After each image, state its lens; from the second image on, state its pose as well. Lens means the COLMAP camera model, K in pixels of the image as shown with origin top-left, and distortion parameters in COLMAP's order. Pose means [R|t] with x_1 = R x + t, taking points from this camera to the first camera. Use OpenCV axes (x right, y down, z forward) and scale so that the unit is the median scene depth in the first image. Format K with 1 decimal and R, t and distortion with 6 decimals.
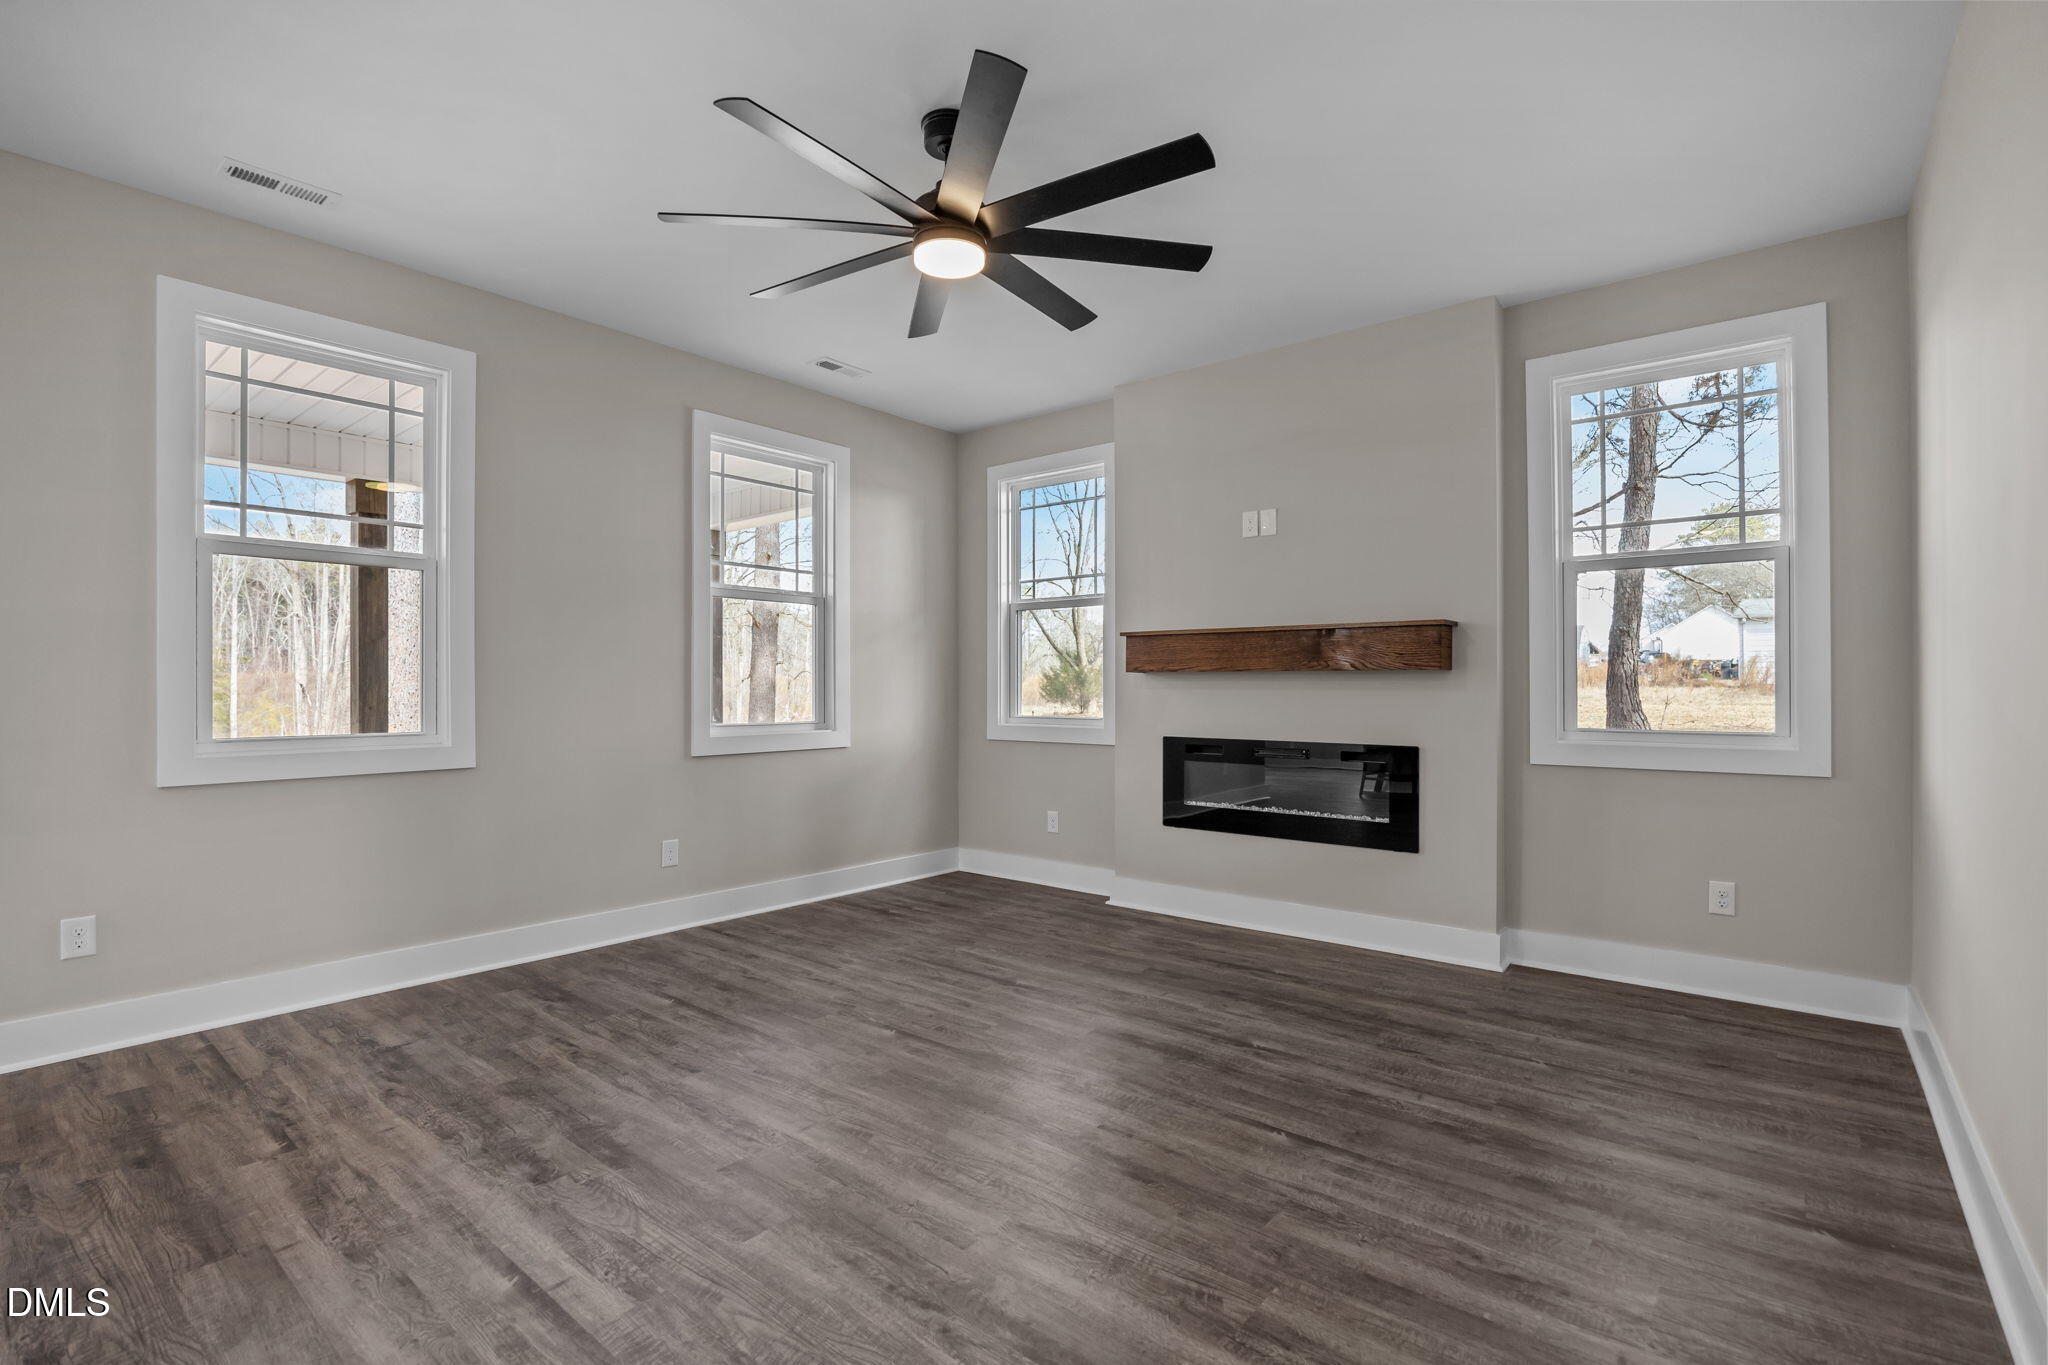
lens RADIAL K [[948.1, 0, 1024.0], [0, 948.1, 682.5], [0, 0, 1]] dist [-0.013206, 0.000276]
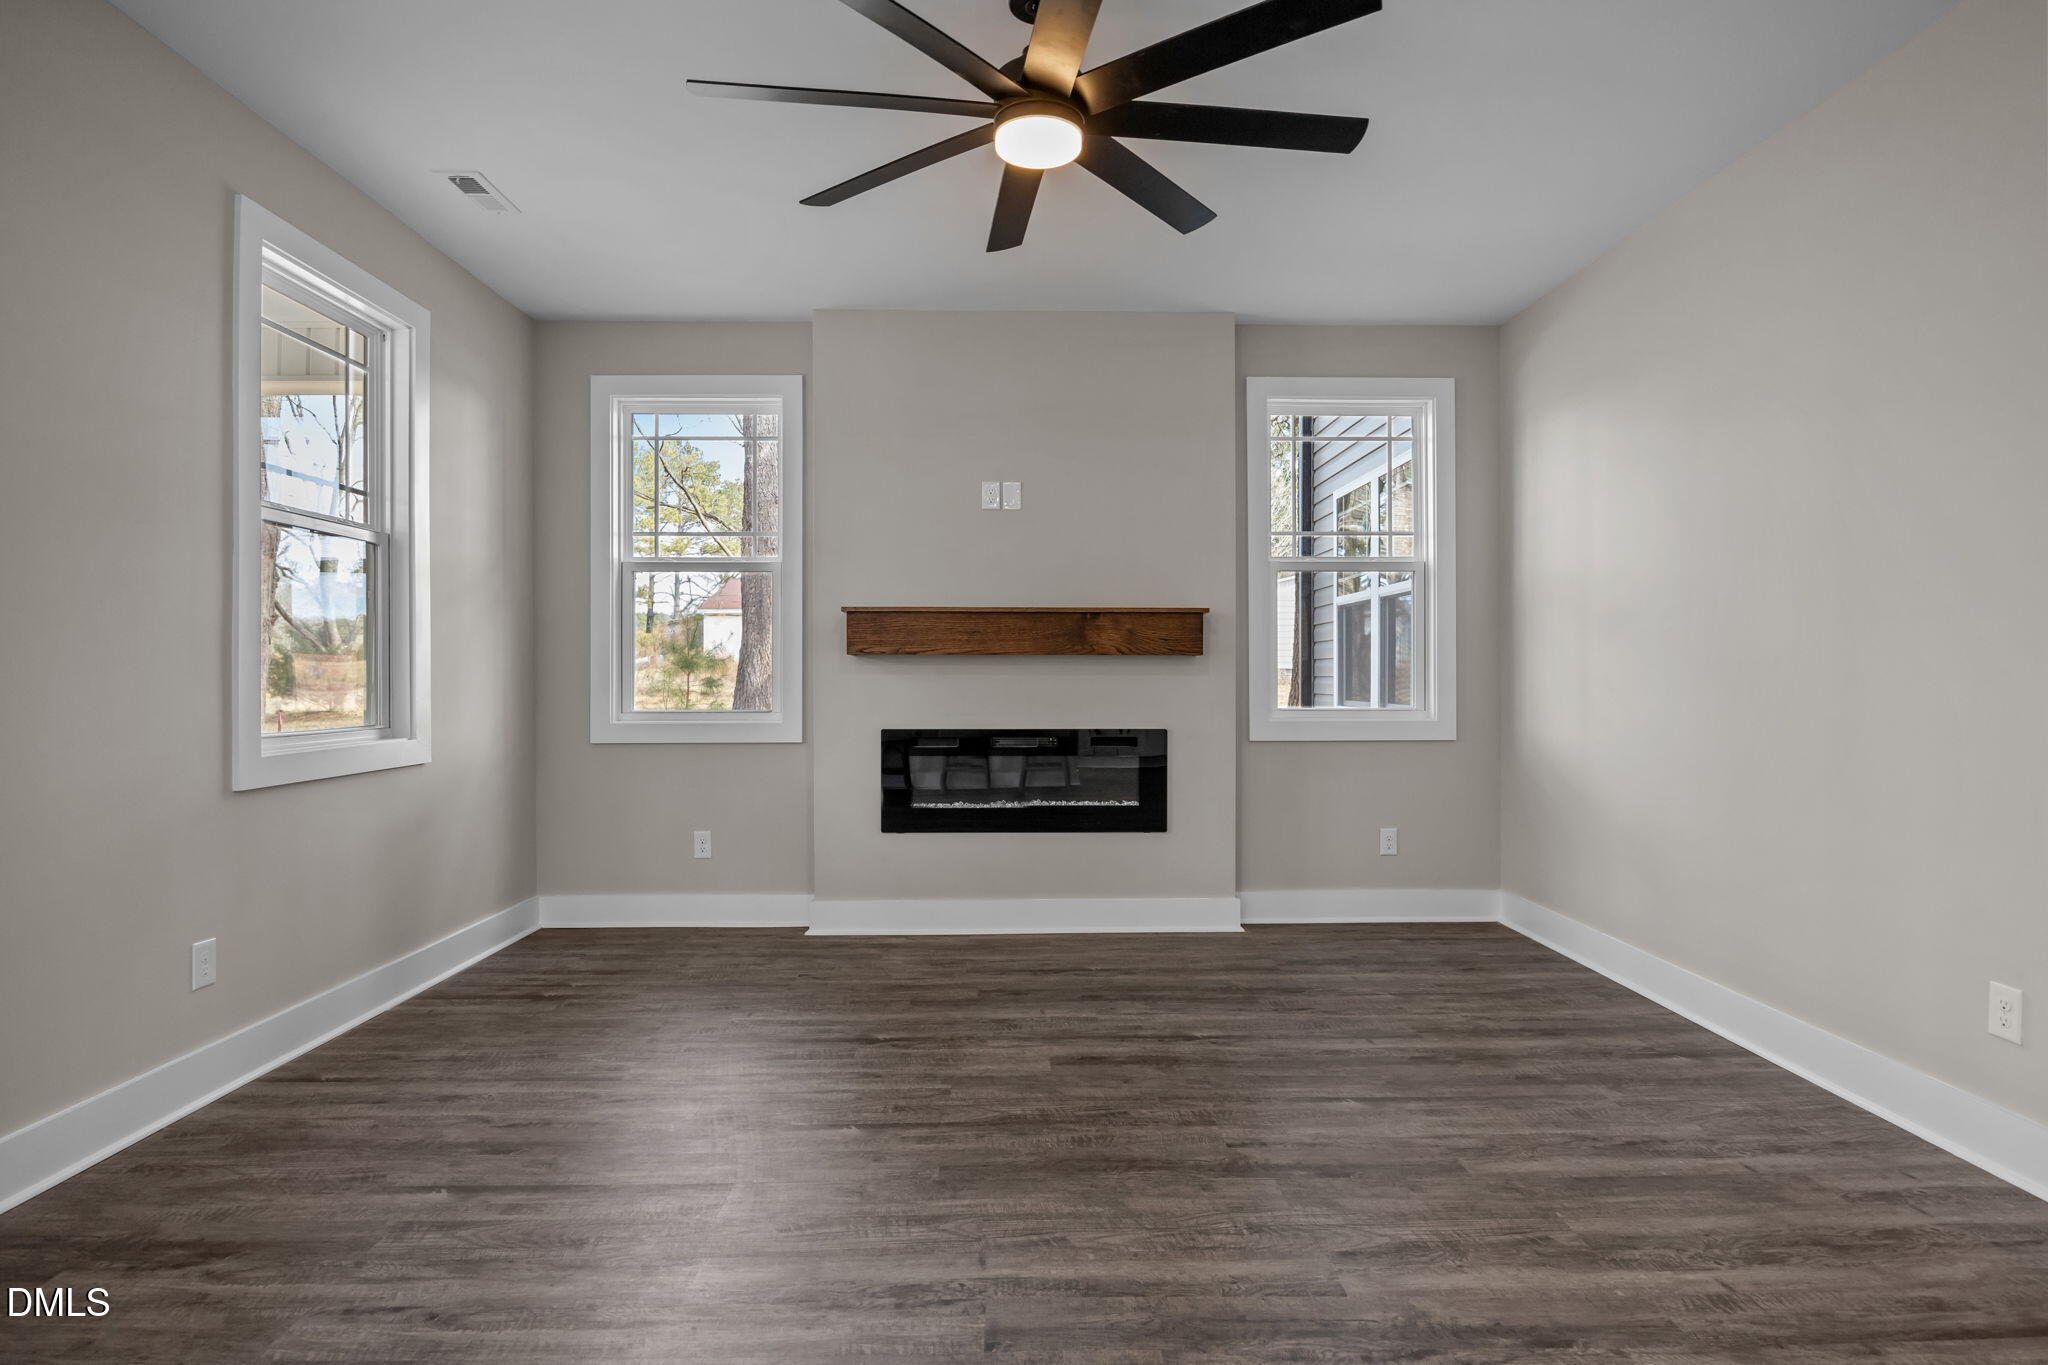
lens RADIAL K [[1066.5, 0, 1042.5], [0, 1066.5, 668.7], [0, 0, 1]] dist [-0.003796, -0.000427]
pose [[0.753743, 0.003098, 0.657163, -0.478719], [-0.002322, 0.999995, -0.002051, 0.004048], [-0.657166, 0.000020, 0.753746, 0.215923]]
